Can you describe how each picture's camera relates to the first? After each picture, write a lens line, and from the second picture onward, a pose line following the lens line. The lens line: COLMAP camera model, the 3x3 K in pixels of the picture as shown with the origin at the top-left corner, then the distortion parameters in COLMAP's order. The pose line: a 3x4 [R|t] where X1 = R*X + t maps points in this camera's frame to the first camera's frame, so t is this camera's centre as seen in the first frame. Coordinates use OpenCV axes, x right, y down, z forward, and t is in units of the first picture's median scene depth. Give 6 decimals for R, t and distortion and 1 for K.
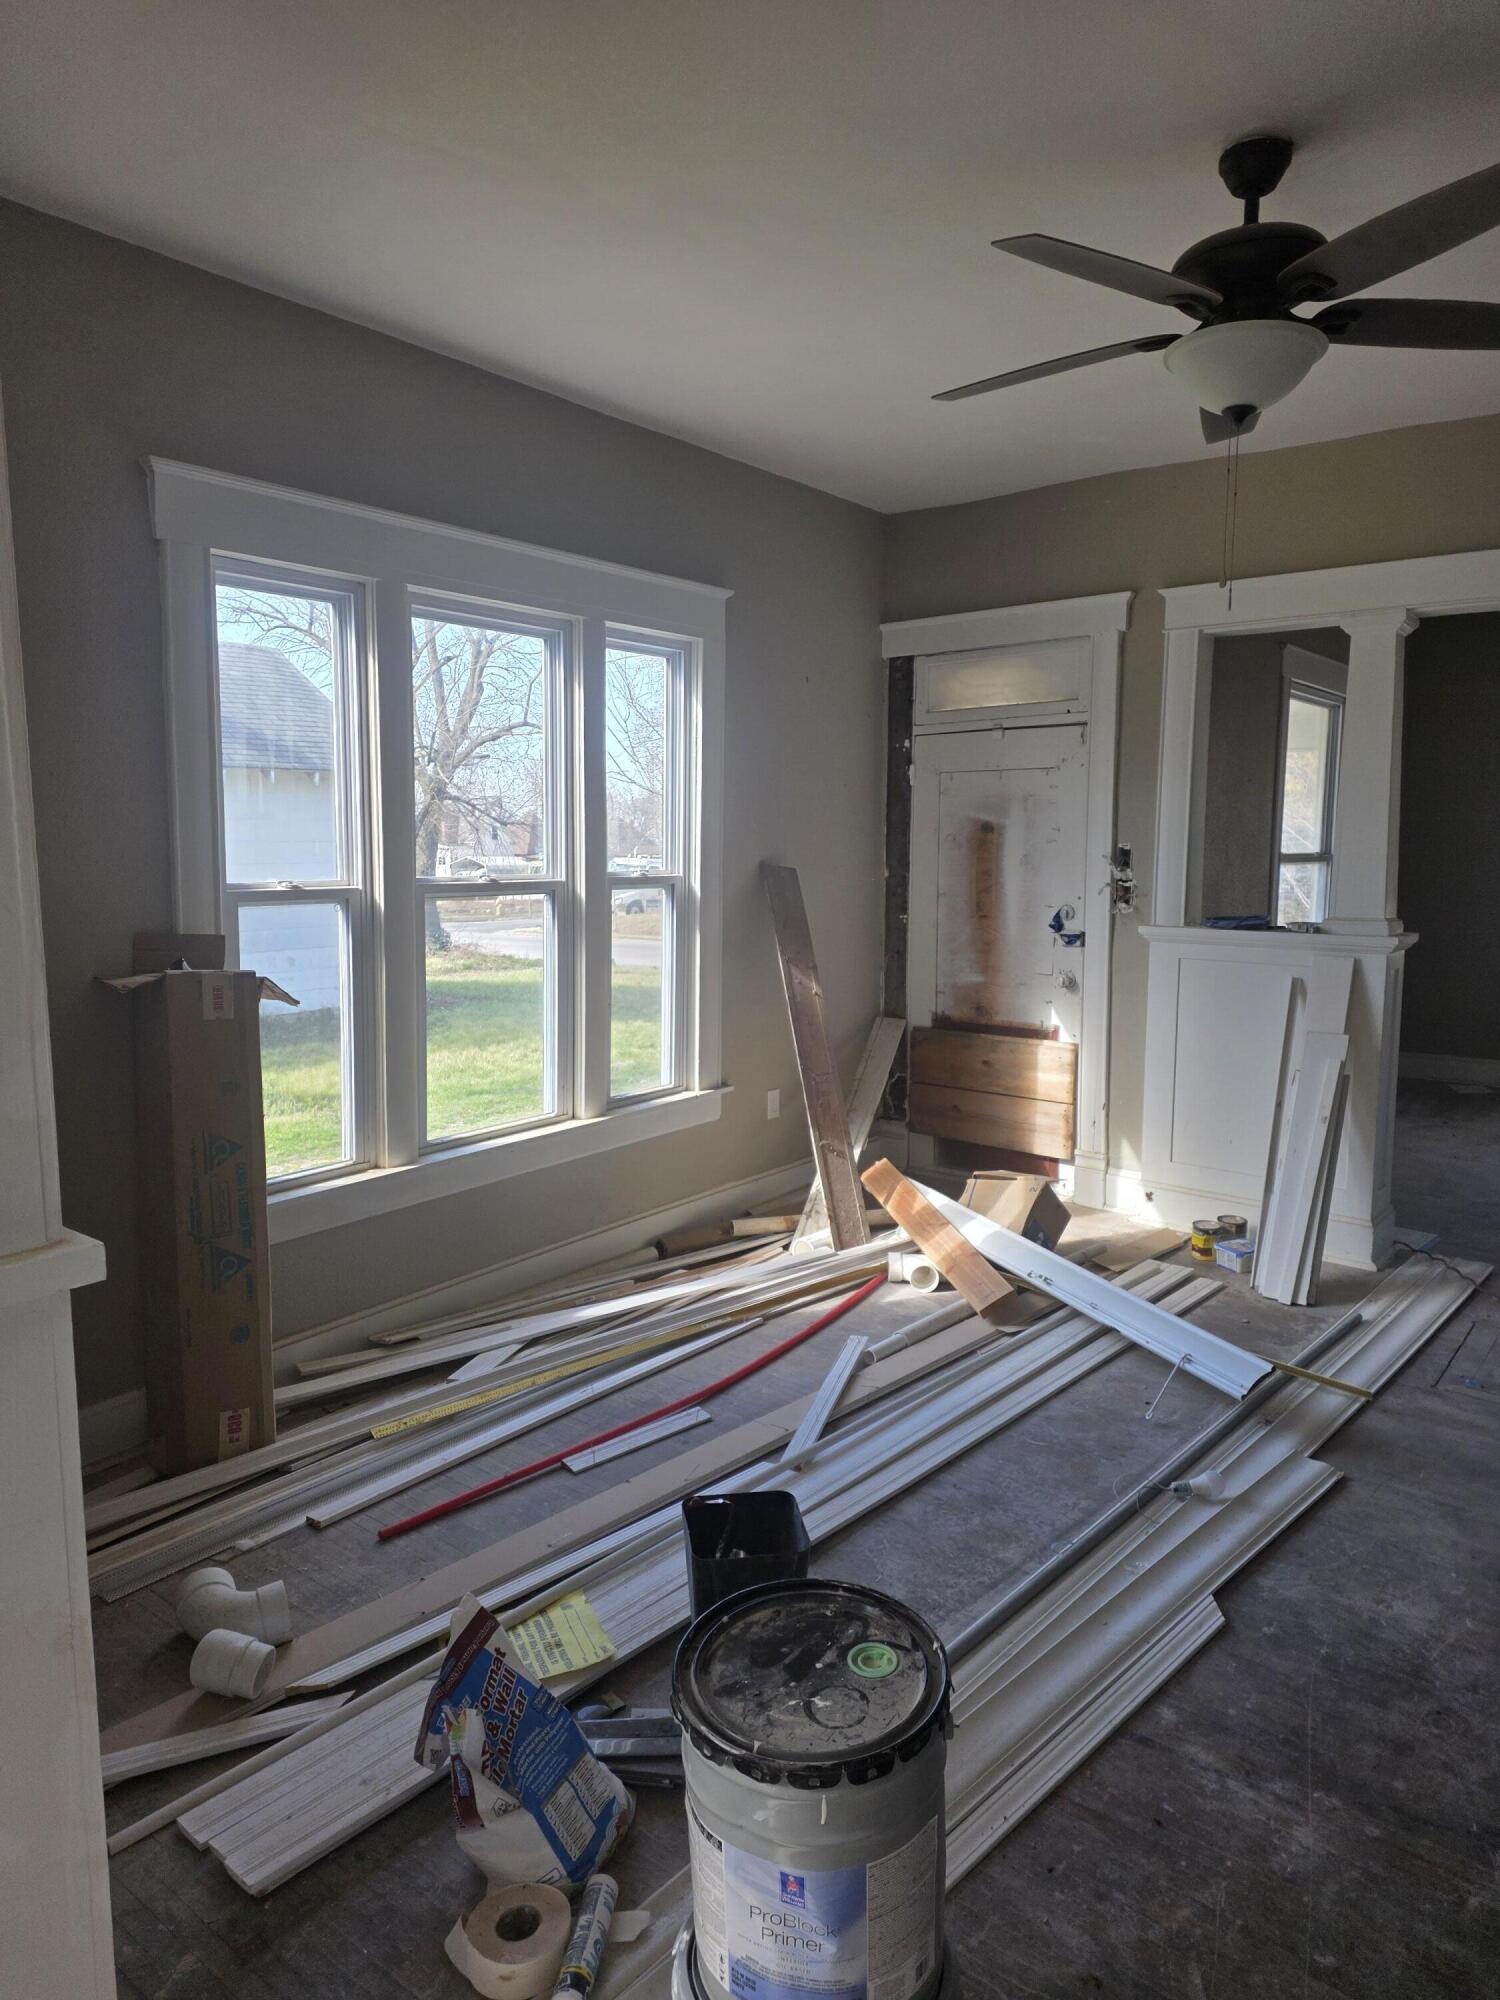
lens RADIAL K [[1313.8, 0, 749.0], [0, 1313.8, 988.0], [0, 0, 1]] dist [0.068215, -0.070978]
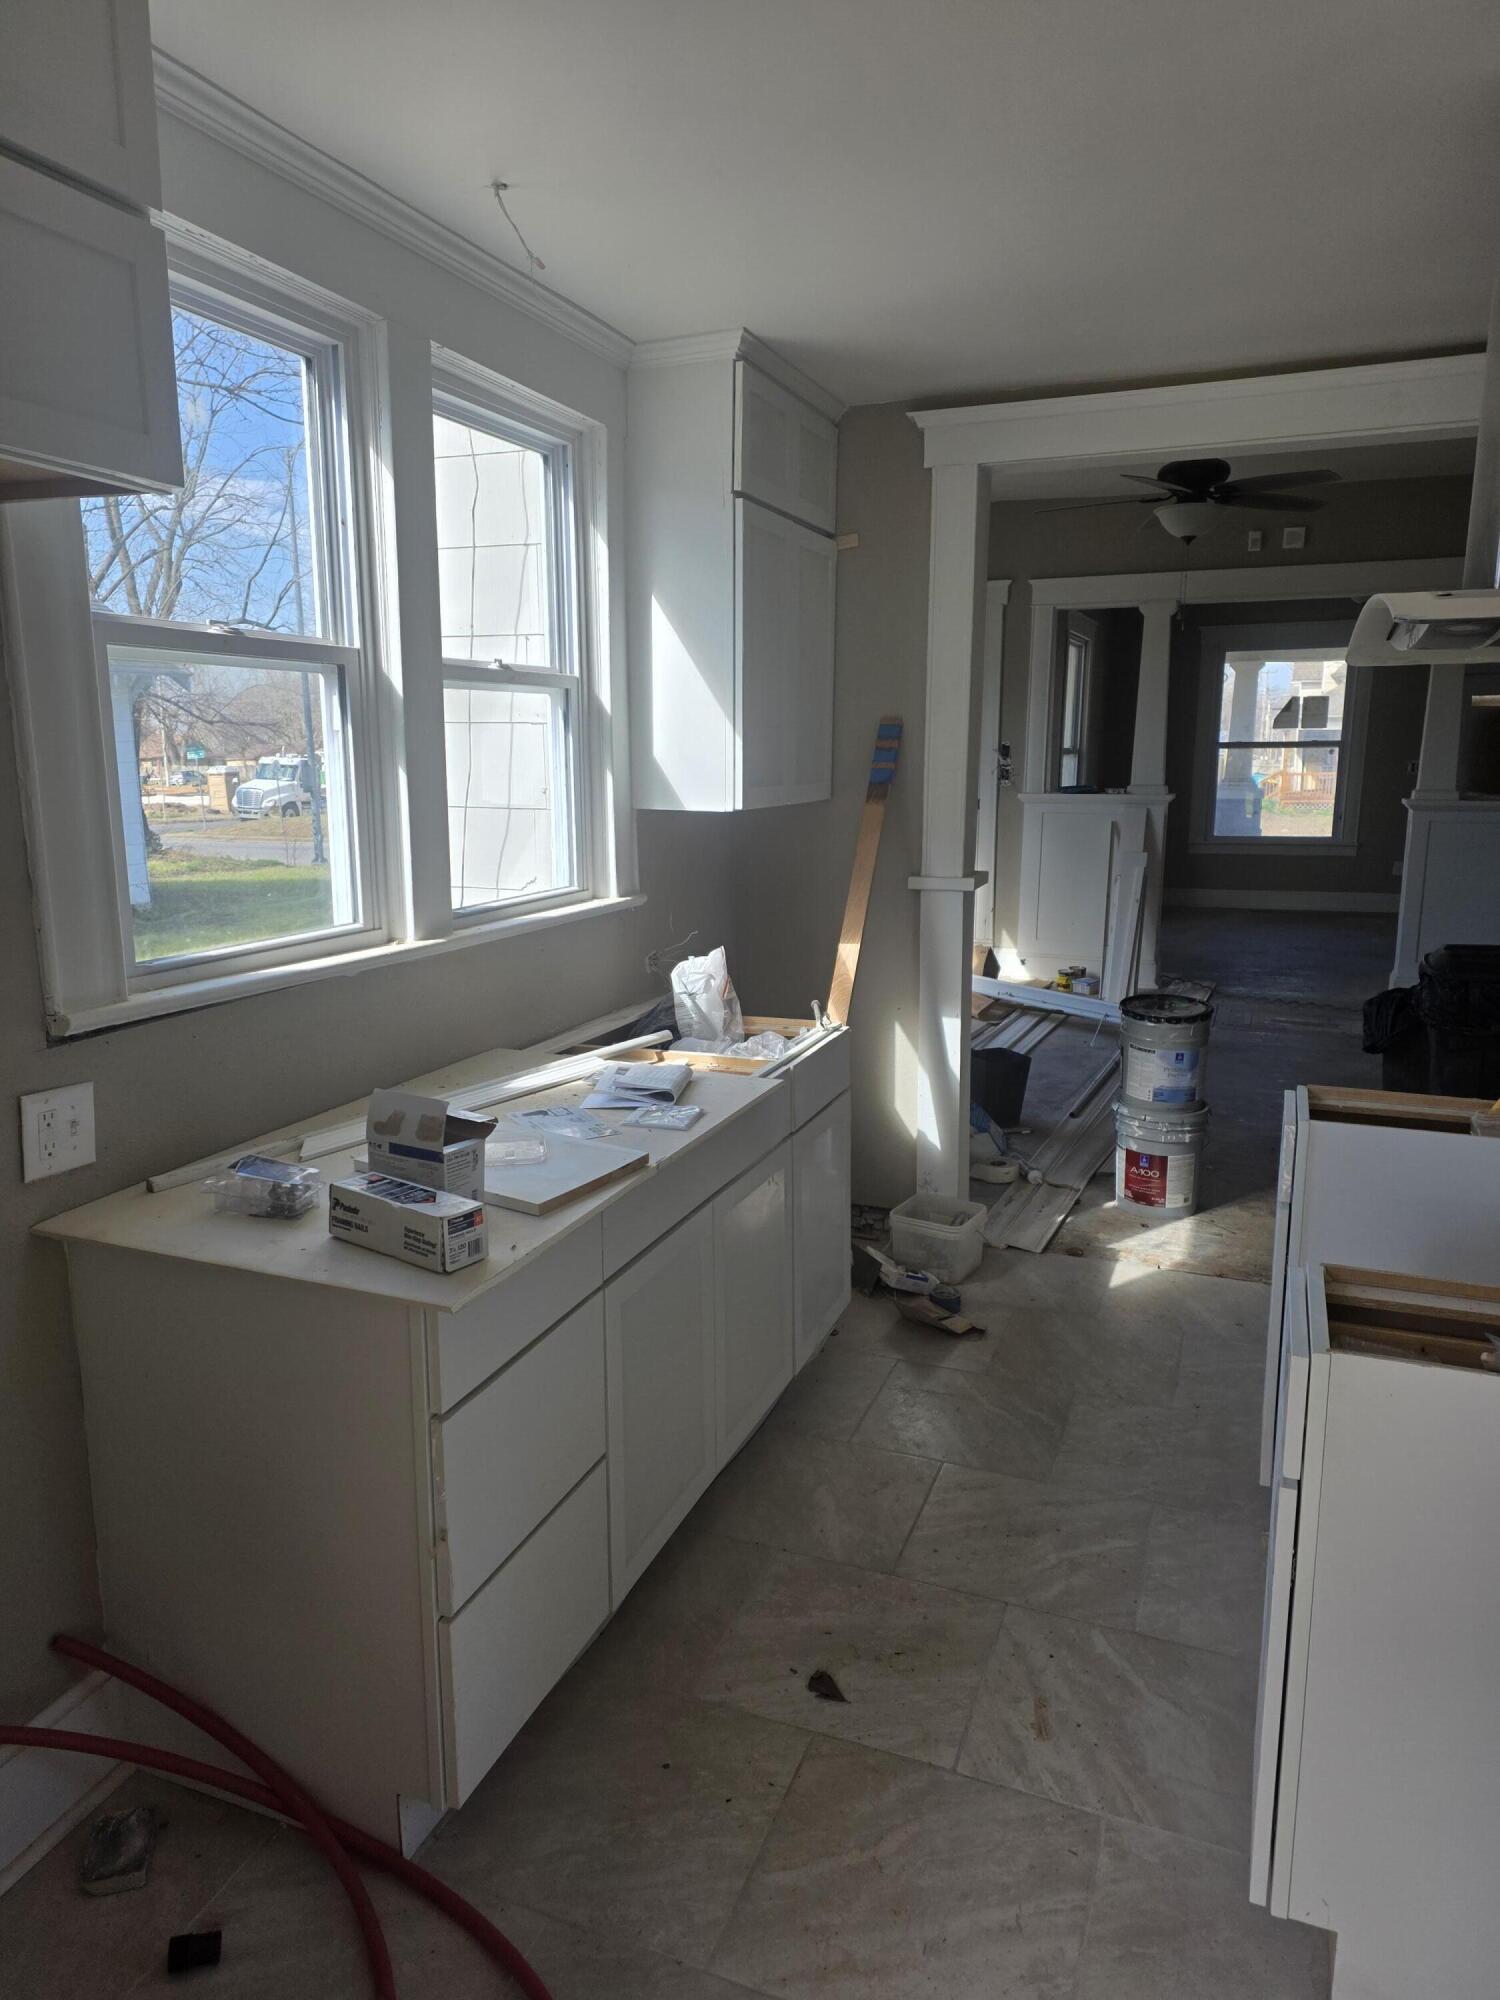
lens RADIAL K [[1330.3, 0, 750.0], [0, 1330.3, 1000.0], [0, 0, 1]] dist [0.115868, -0.066252]
pose [[0.957883, -0.060530, 0.280708, -0.596601], [0.037818, 0.995608, 0.085638, 0.062251], [-0.284659, -0.071415, 0.955965, -0.591801]]
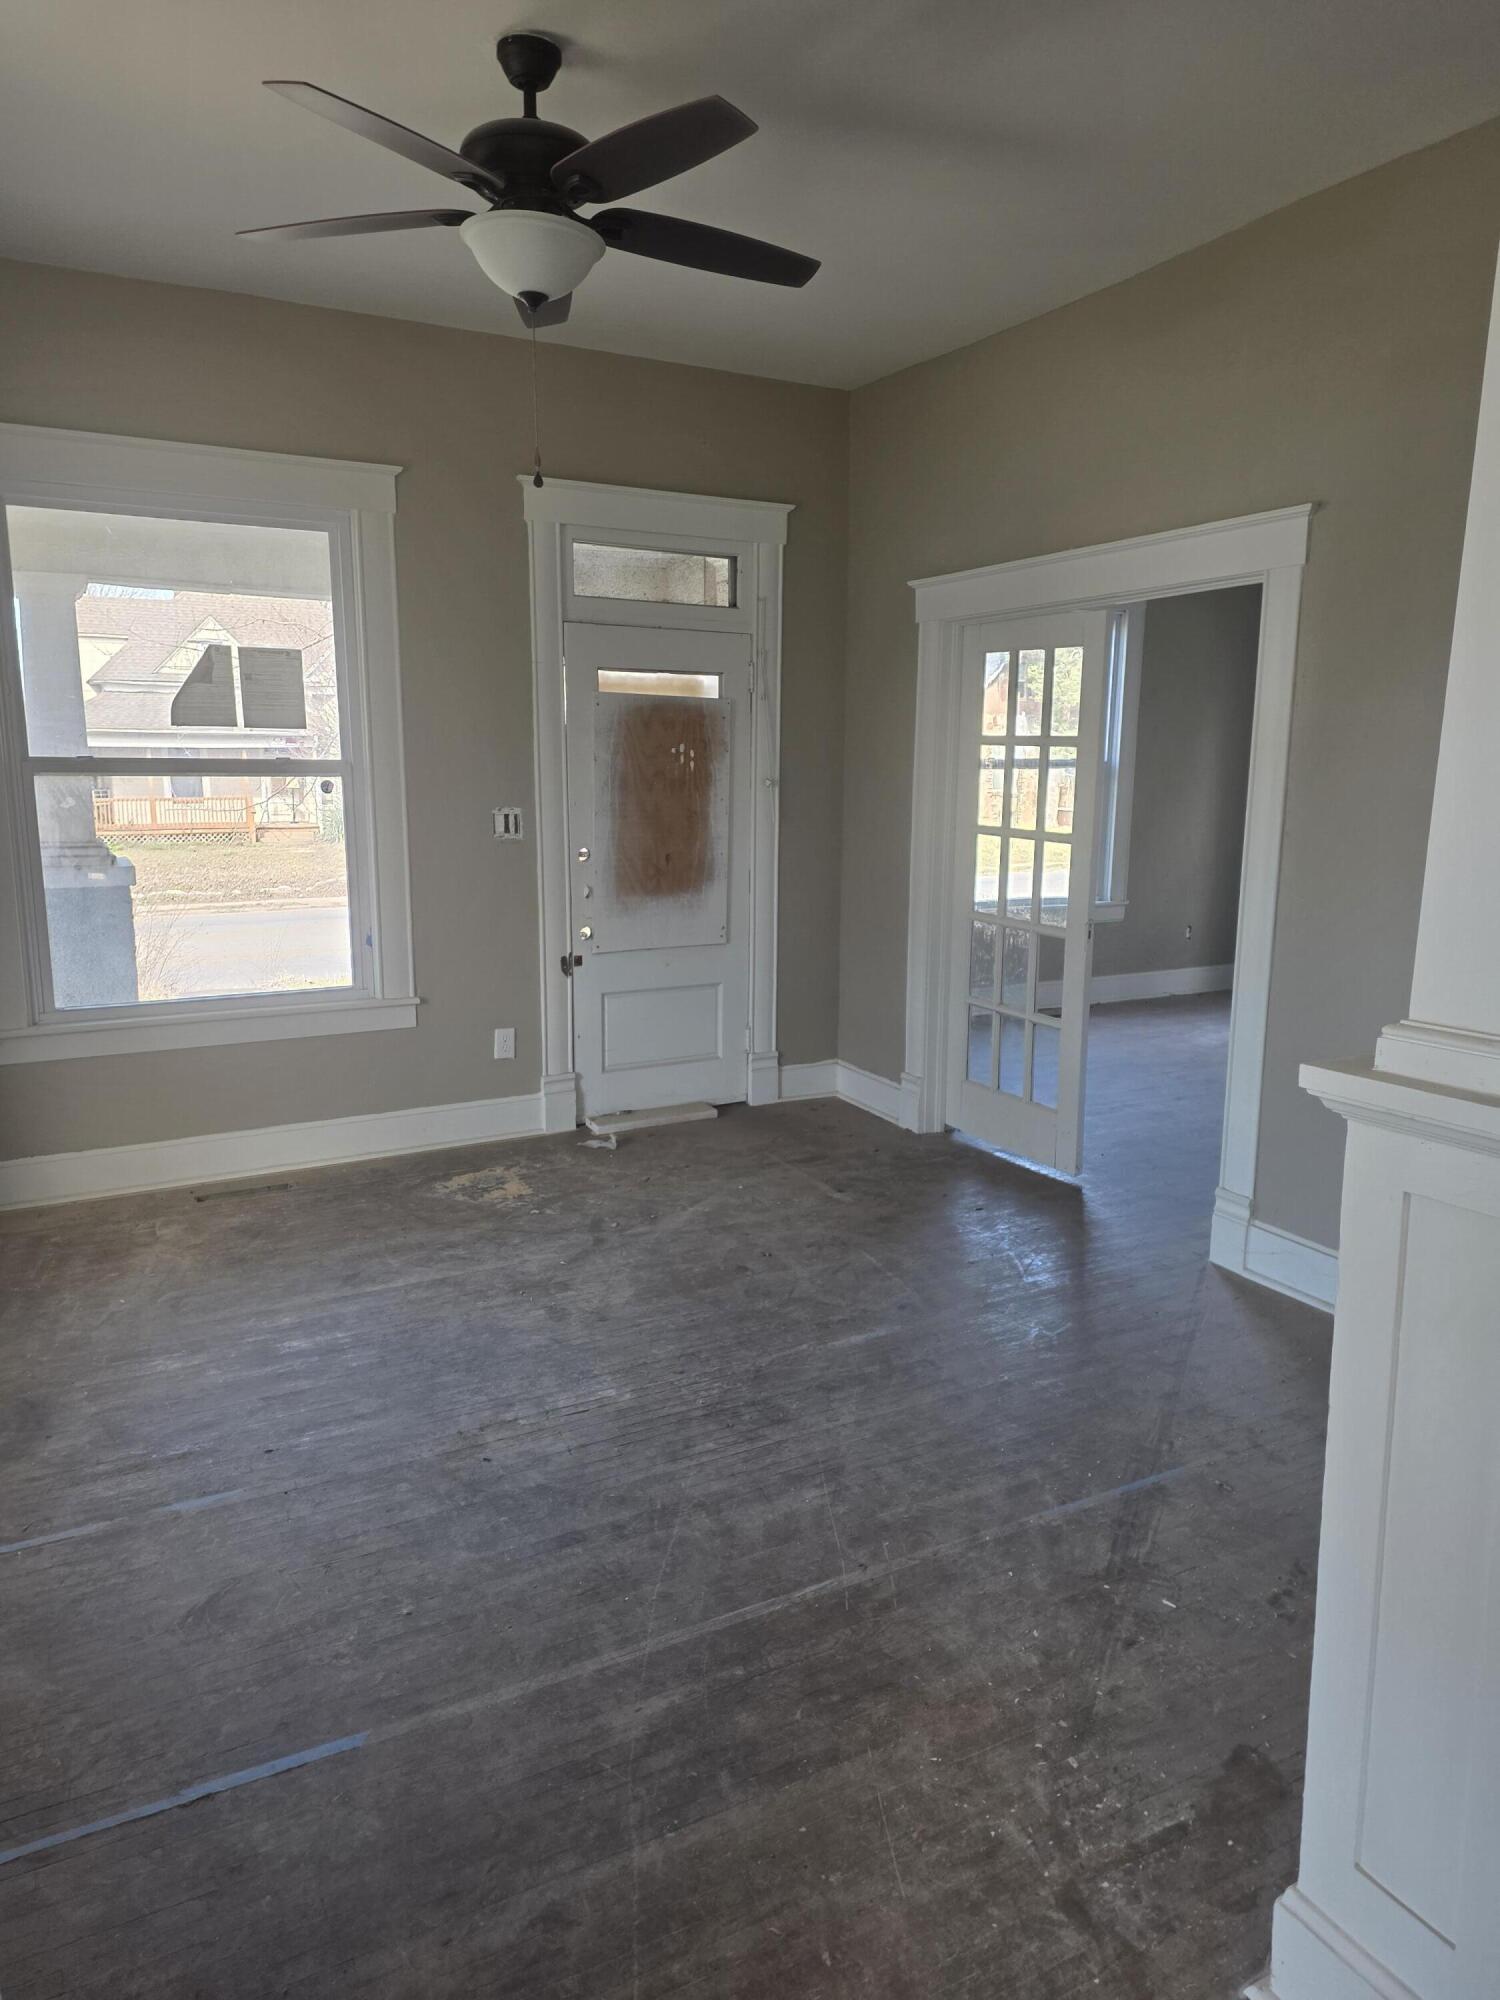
lens RADIAL K [[1313.8, 0, 749.0], [0, 1313.8, 988.0], [0, 0, 1]] dist [0.068215, -0.070978]
pose [[0.402542, -0.156764, 0.901879, 0.419969], [0.098084, 0.986942, 0.127771, -0.093342], [-0.910132, 0.037027, 0.412662, 0.918965]]
